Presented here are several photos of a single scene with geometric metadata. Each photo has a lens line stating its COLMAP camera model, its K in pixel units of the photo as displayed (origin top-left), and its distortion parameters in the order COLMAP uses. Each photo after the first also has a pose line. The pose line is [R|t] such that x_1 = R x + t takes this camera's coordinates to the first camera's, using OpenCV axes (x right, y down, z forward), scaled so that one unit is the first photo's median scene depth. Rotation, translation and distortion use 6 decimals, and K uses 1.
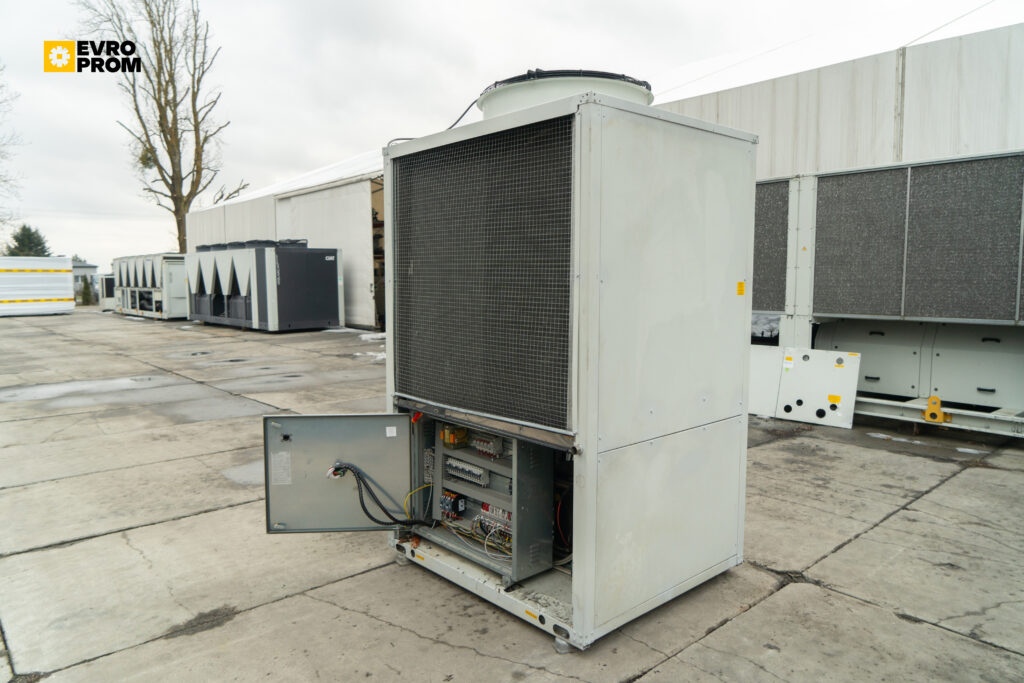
lens RADIAL K [[688.9, 0, 503.4], [0, 688.9, 338.5], [0, 0, 1]] dist [-0.008189, -0.001002]
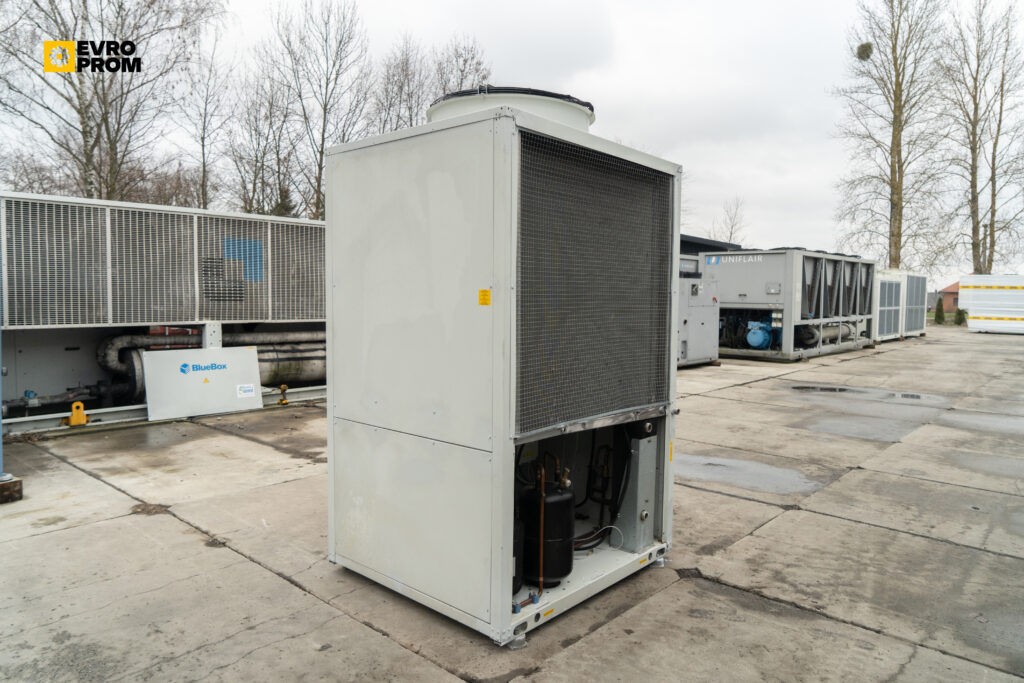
lens RADIAL K [[688.9, 0, 503.4], [0, 688.9, 338.5], [0, 0, 1]] dist [-0.008189, -0.001002]
pose [[0.112164, 0.072128, -0.991068, 1.052733], [-0.101140, 0.993011, 0.060822, -0.067160], [0.988529, 0.093414, 0.118675, 0.832731]]
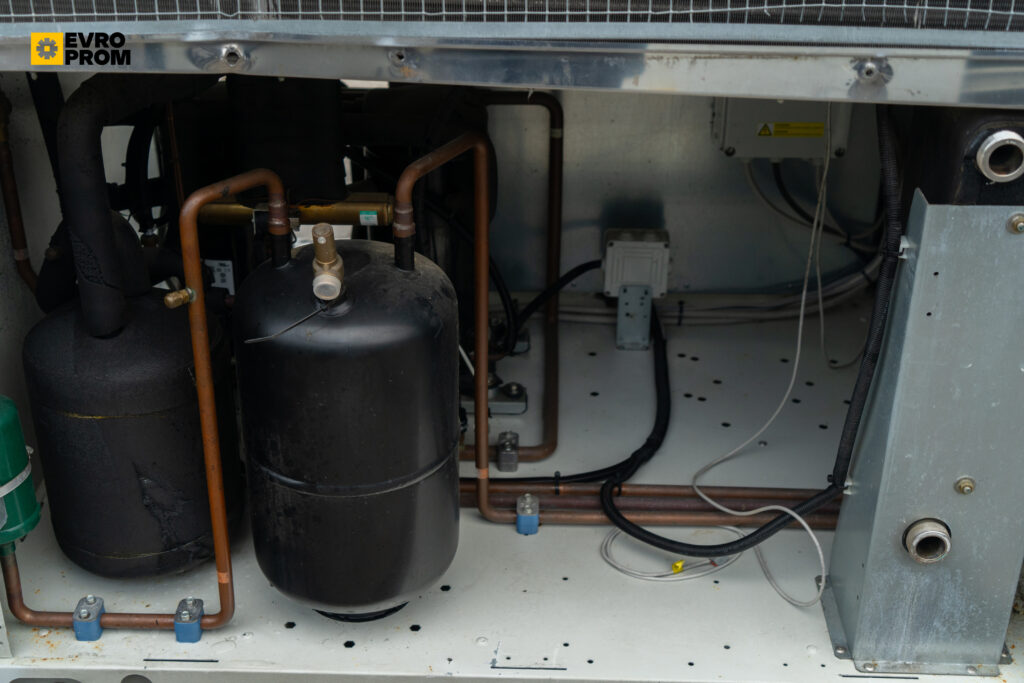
lens RADIAL K [[1337.0, 0, 512.0], [0, 1337.0, 341.5], [0, 0, 1]] dist [0.006097, 0.002787]
pose [[-0.681181, 0.354138, -0.640764, 0.445637], [-0.069408, 0.840043, 0.538062, -0.048911], [0.728817, 0.410992, -0.547641, 1.303000]]
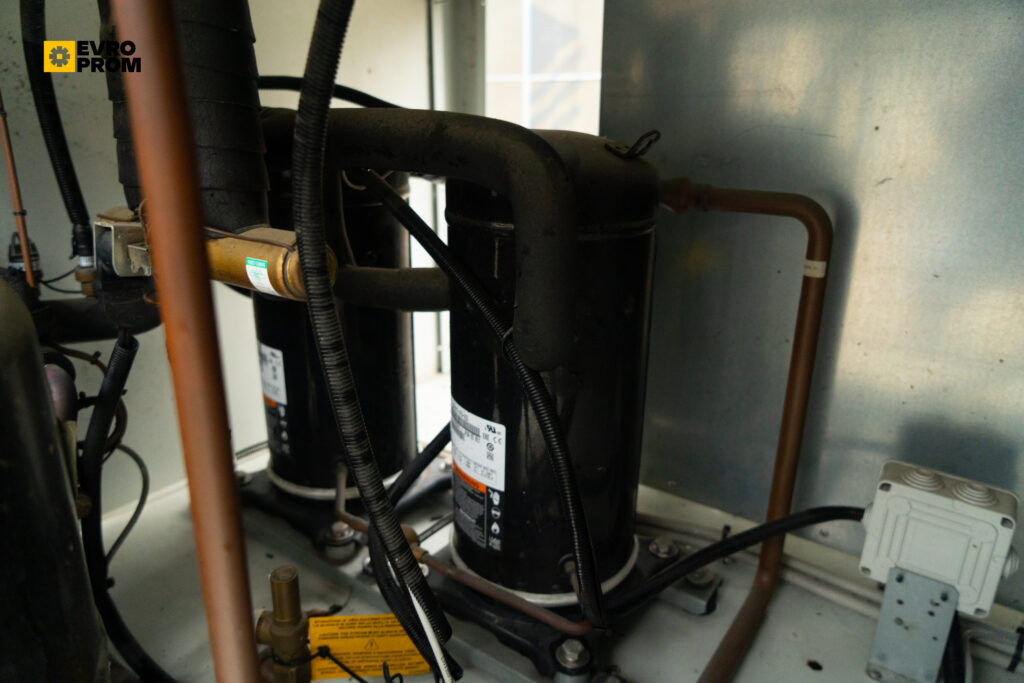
lens RADIAL K [[688.9, 0, 503.4], [0, 688.9, 338.5], [0, 0, 1]] dist [-0.008189, -0.001002]
pose [[-0.977512, 0.053354, -0.204020, 0.146316], [-0.031014, 0.920571, 0.389341, 0.133884], [0.208588, 0.386913, -0.898215, 1.110928]]
